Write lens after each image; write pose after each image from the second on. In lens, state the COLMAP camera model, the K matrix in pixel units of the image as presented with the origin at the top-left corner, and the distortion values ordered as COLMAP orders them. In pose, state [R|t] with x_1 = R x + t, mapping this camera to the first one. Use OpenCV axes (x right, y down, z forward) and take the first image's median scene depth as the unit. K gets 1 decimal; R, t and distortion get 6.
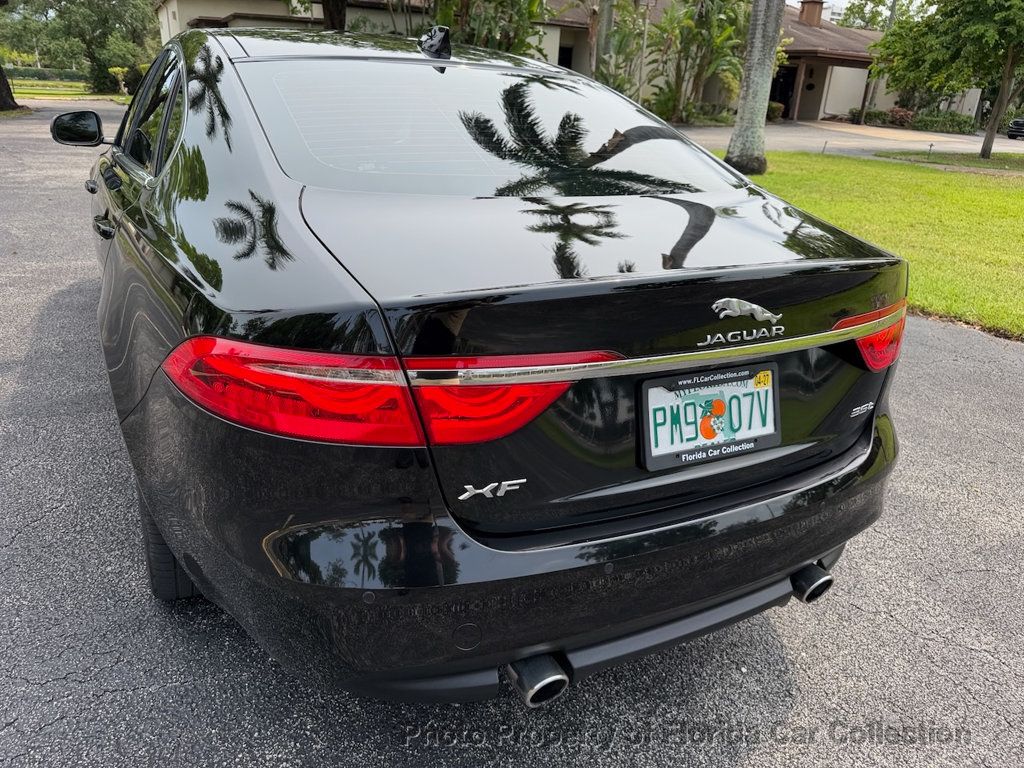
lens RADIAL K [[726.5, 0, 527.3], [0, 726.5, 399.4], [0, 0, 1]] dist [0.019858, -0.026233]
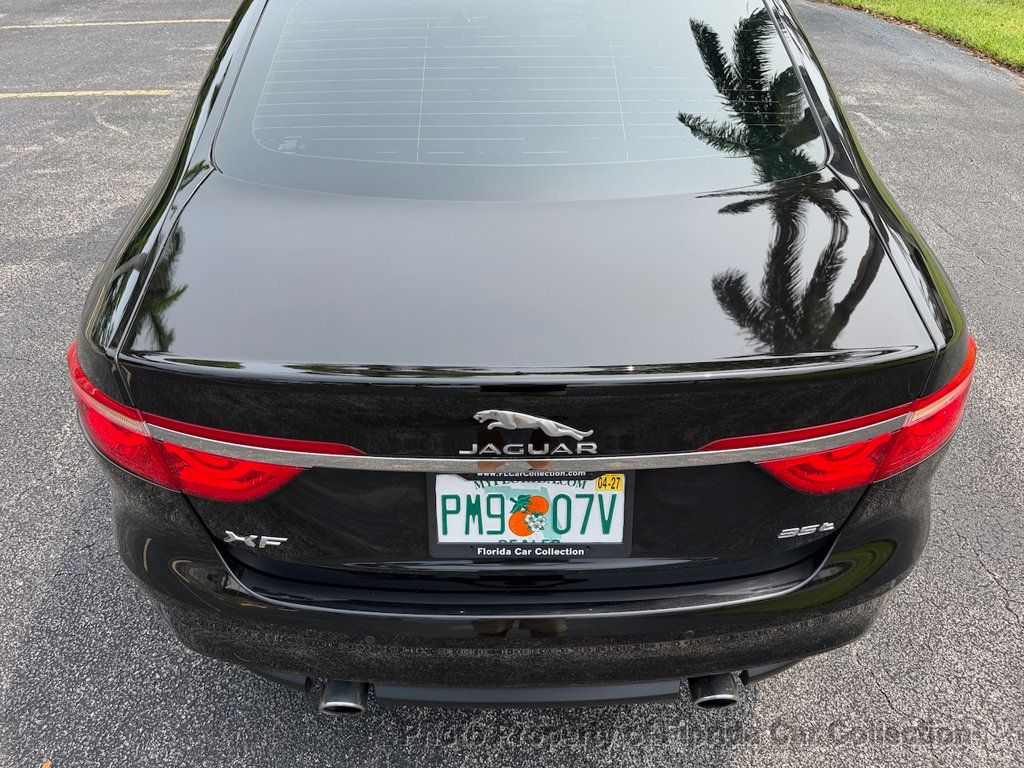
lens RADIAL K [[726.5, 0, 515.9], [0, 726.5, 403.0], [0, 0, 1]] dist [0.019858, -0.026233]
pose [[0.884409, 0.232191, -0.404856, 0.545664], [-0.128883, 0.955236, 0.266297, -0.320502], [0.448565, -0.183337, 0.874744, 0.254848]]
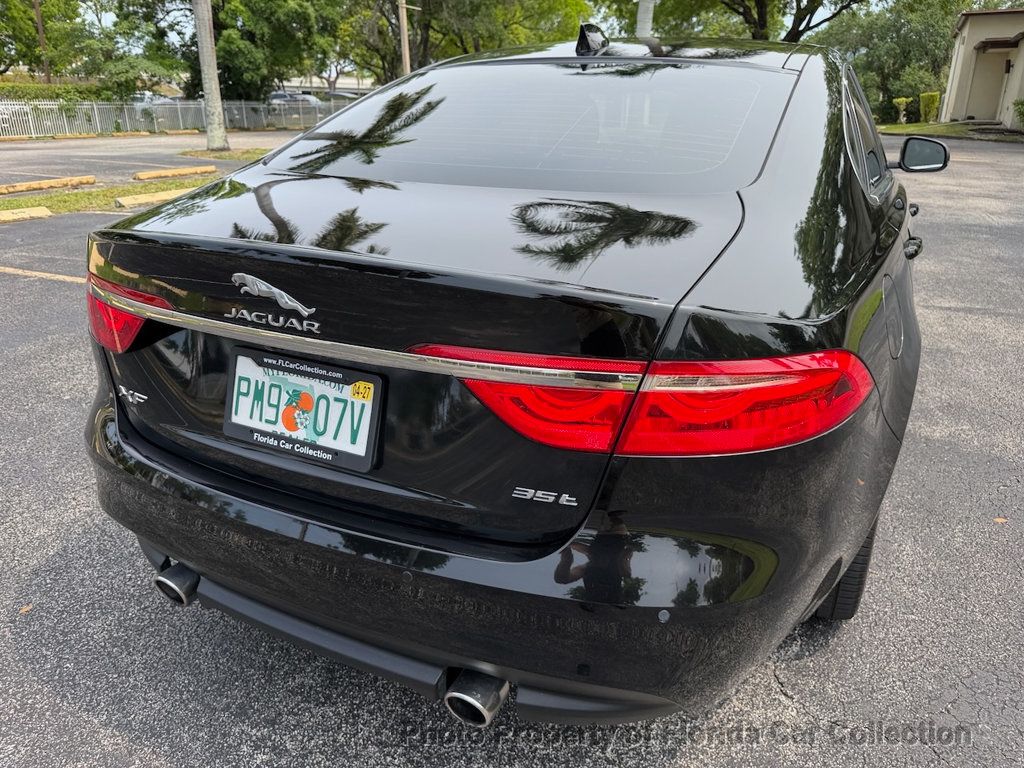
lens RADIAL K [[726.5, 0, 488.7], [0, 726.5, 395.2], [0, 0, 1]] dist [0.019858, -0.026233]
pose [[0.567136, 0.255831, -0.782884, 1.089097], [-0.287633, 0.952208, 0.102797, -0.154834], [0.771767, 0.166883, 0.613617, 0.597536]]
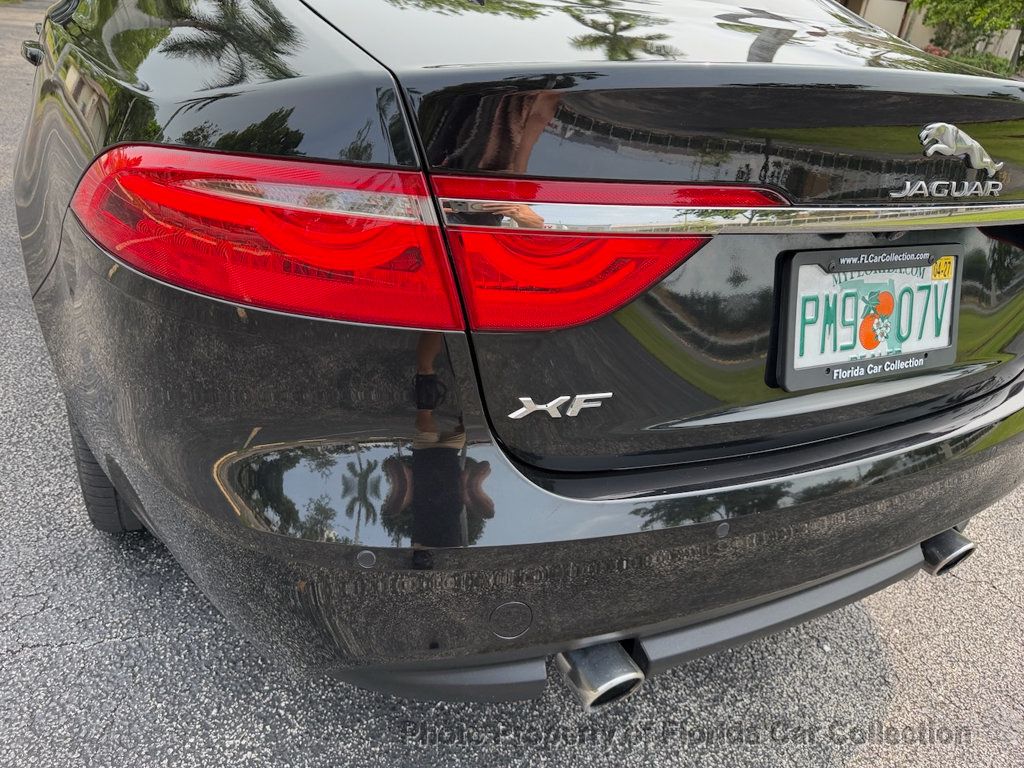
lens RADIAL K [[726.5, 0, 542.1], [0, 726.5, 397.6], [0, 0, 1]] dist [0.019858, -0.026233]
pose [[0.998708, 0.046428, 0.020651, -0.068230], [-0.048042, 0.995129, 0.086080, 0.053993], [-0.016554, -0.086961, 0.996074, 0.307515]]
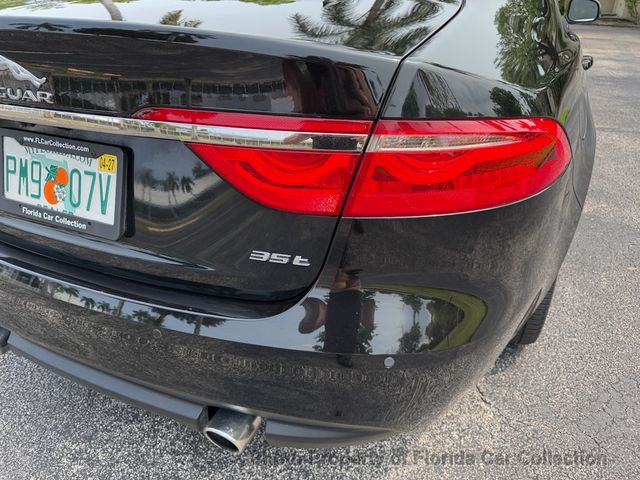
lens RADIAL K [[454.0, 0, 302.7], [0, 454.0, 244.0], [0, 0, 1]] dist [0.019858, -0.026233]
pose [[0.592630, 0.322655, -0.738027, 0.927304], [-0.272498, 0.942548, 0.193255, -0.109477], [0.757981, 0.086582, 0.646505, 0.834702]]
